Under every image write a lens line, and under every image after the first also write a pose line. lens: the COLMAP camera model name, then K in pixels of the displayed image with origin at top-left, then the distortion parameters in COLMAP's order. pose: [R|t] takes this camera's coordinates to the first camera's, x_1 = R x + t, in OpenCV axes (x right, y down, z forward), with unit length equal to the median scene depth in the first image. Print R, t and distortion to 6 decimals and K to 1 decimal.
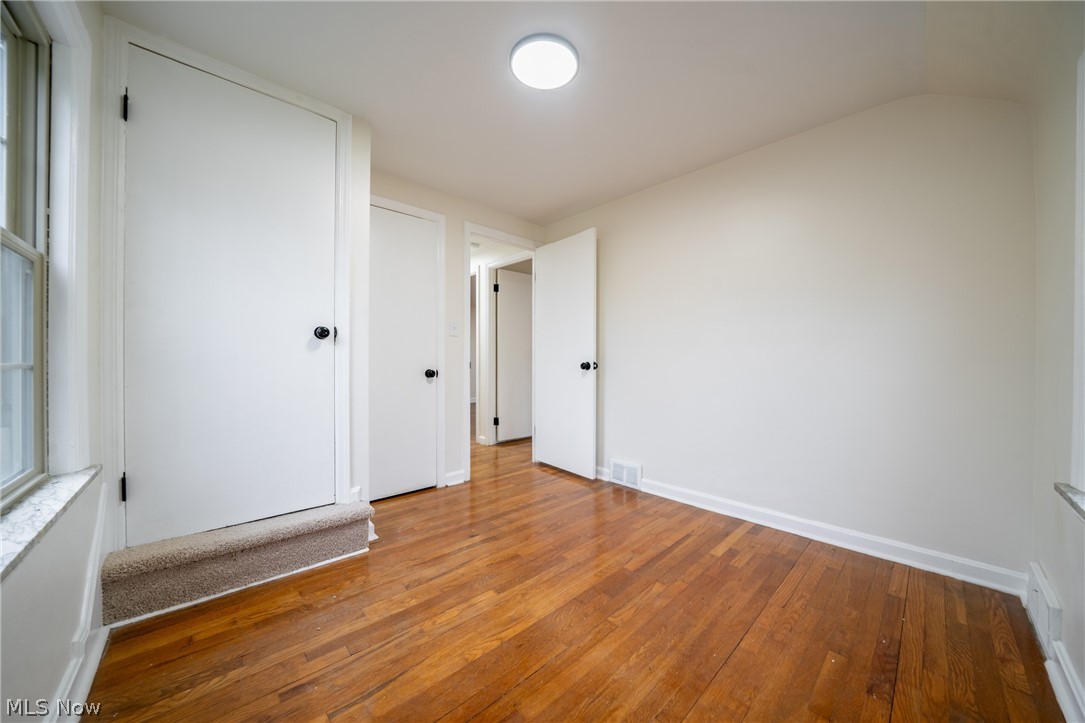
lens RADIAL K [[378.5, 0, 539.6], [0, 378.5, 353.6], [0, 0, 1]] dist [-0.020460, 0.000271]
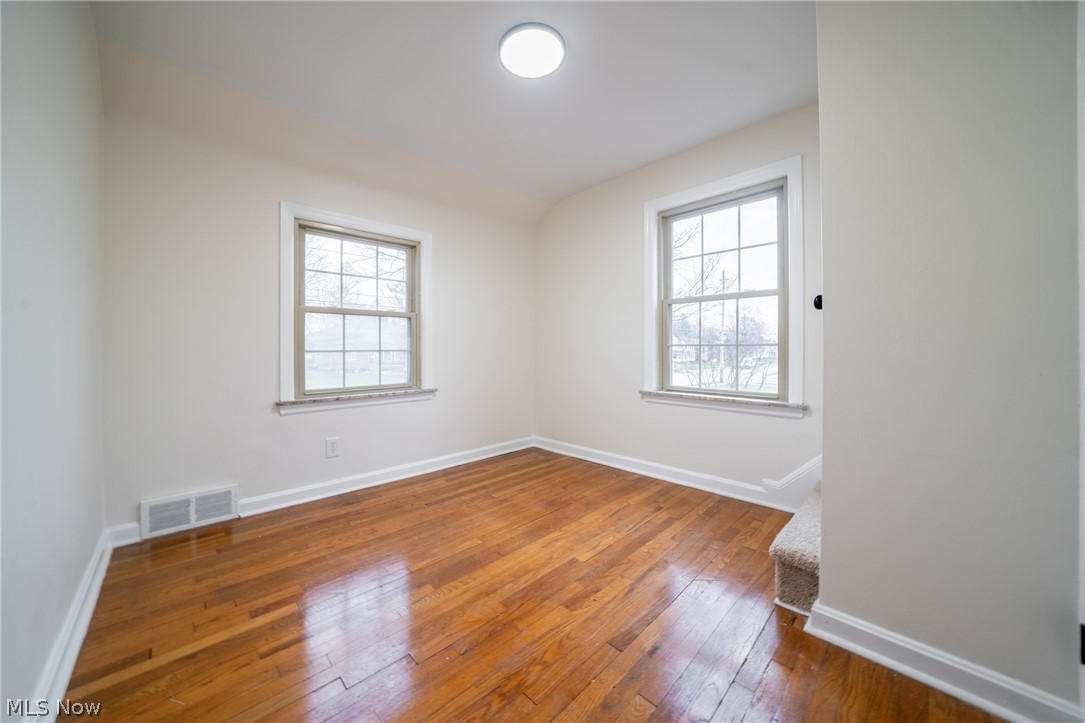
lens RADIAL K [[378.5, 0, 539.6], [0, 378.5, 353.6], [0, 0, 1]] dist [-0.020460, 0.000271]
pose [[-0.999661, 0.000106, -0.026049, 0.018039], [0.000152, 0.999998, -0.001759, 0.062724], [0.026049, -0.001762, -0.999659, 2.178372]]
